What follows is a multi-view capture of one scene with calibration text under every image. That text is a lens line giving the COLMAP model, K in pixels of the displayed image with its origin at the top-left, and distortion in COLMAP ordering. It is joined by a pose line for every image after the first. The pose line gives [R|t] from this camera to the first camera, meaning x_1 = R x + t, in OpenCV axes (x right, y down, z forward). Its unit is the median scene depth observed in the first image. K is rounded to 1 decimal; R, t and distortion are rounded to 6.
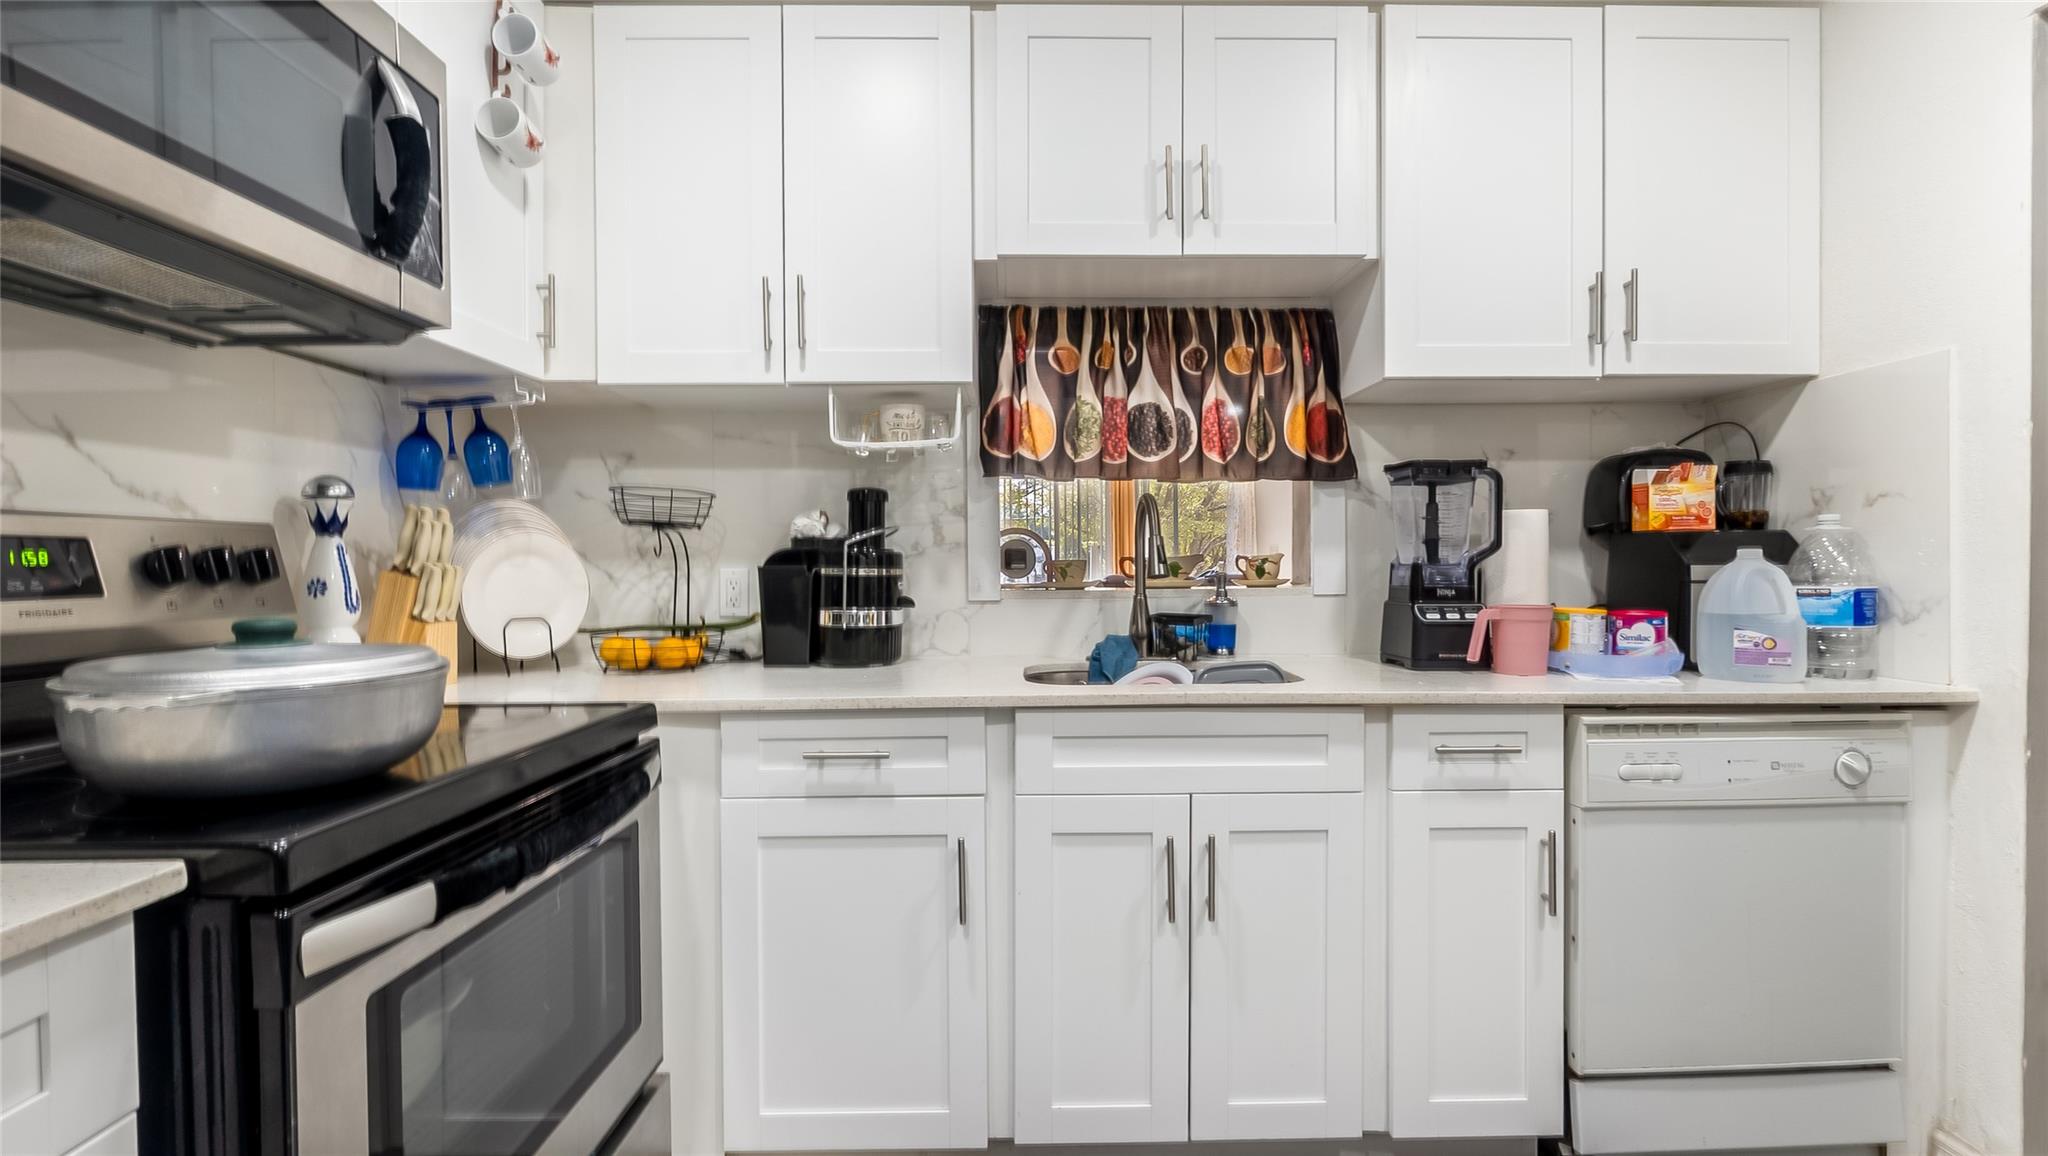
lens RADIAL K [[952.7, 0, 1026.4], [0, 952.7, 572.0], [0, 0, 1]] dist [-0.004559, -0.000596]
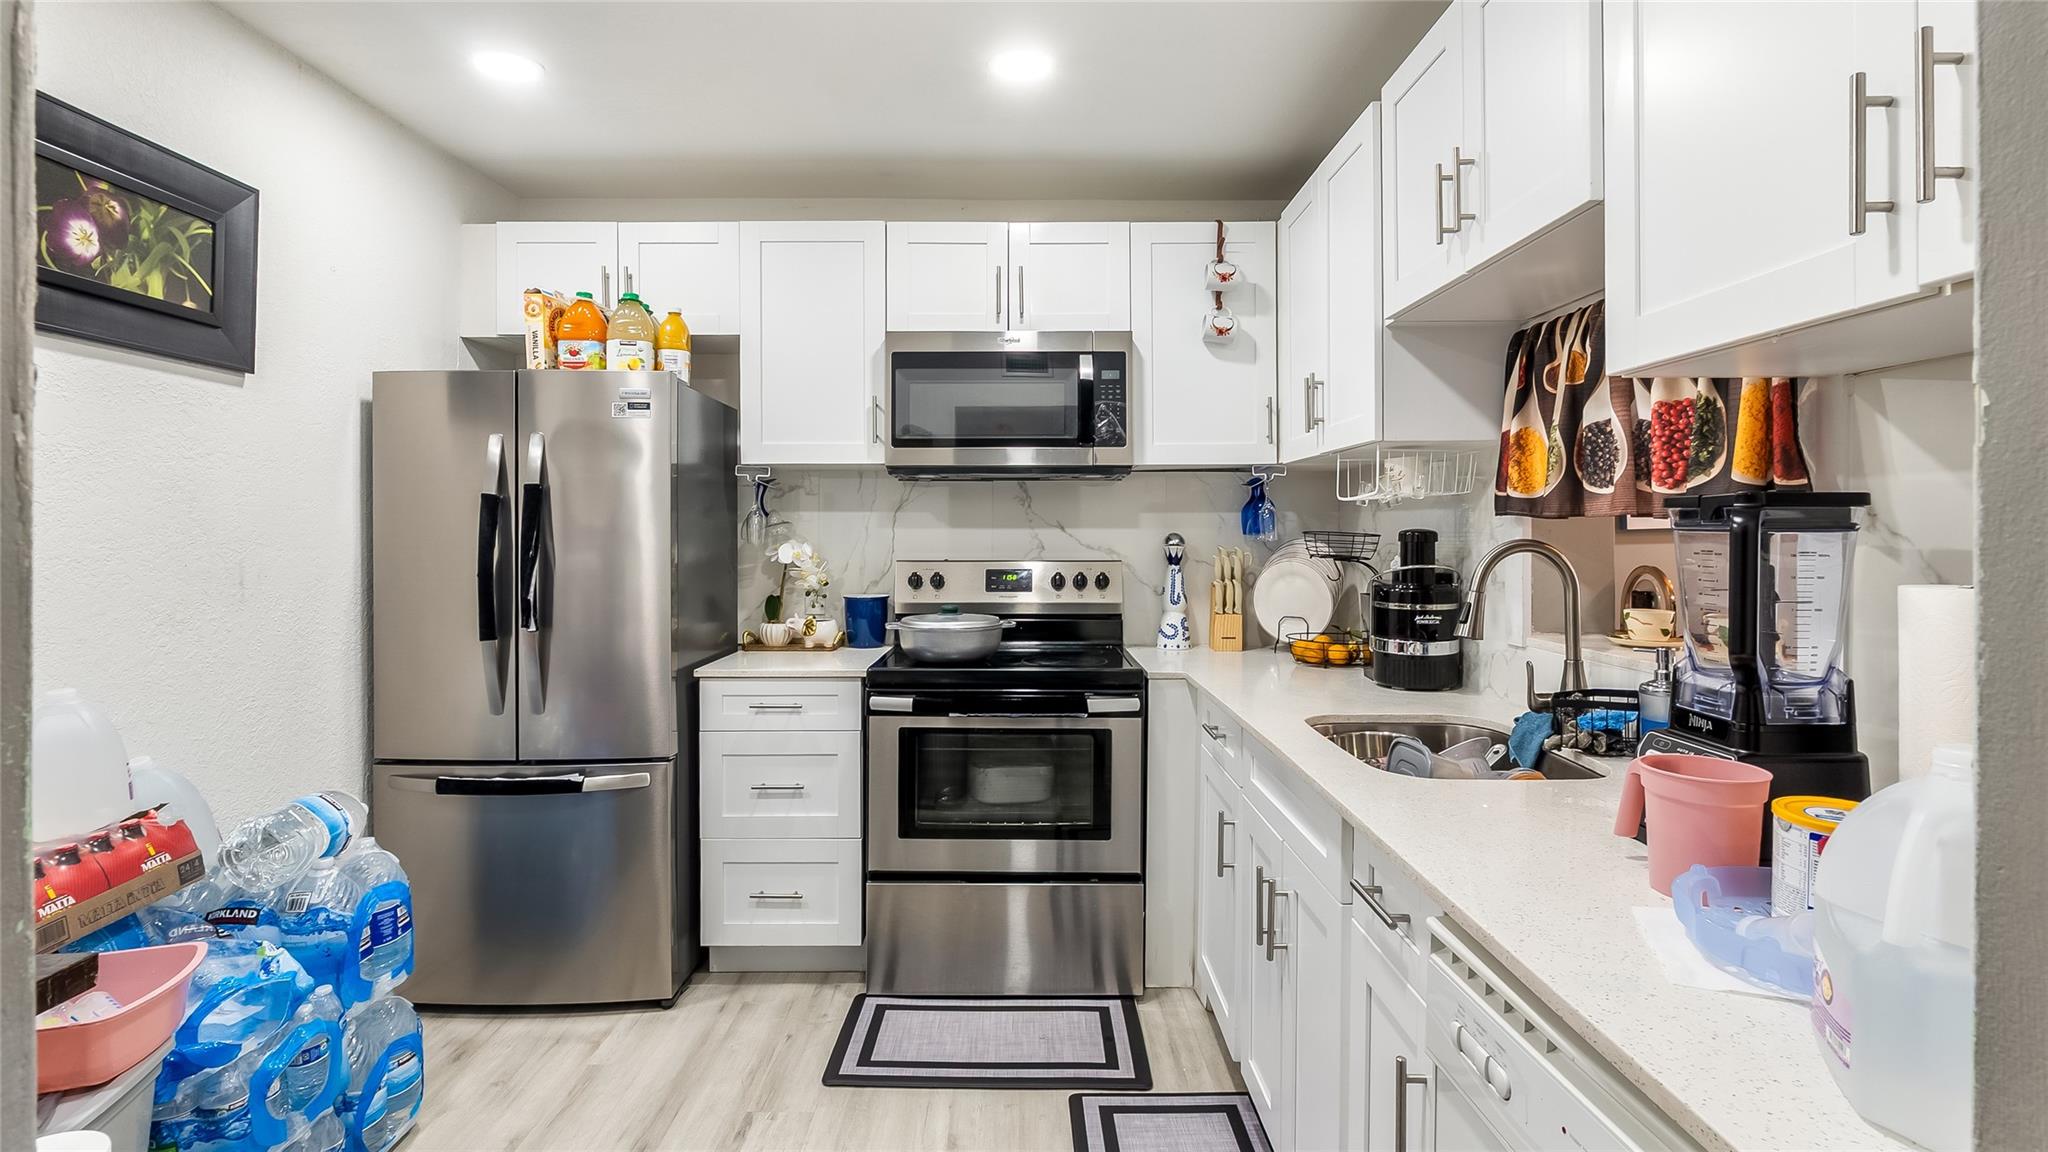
lens RADIAL K [[952.7, 0, 1026.4], [0, 952.7, 570.0], [0, 0, 1]] dist [-0.004559, -0.000596]
pose [[-0.009975, 0.045850, -0.998899, 1.019351], [-0.009938, 0.998894, 0.045949, -0.094602], [0.999901, 0.010385, -0.009508, 0.593523]]
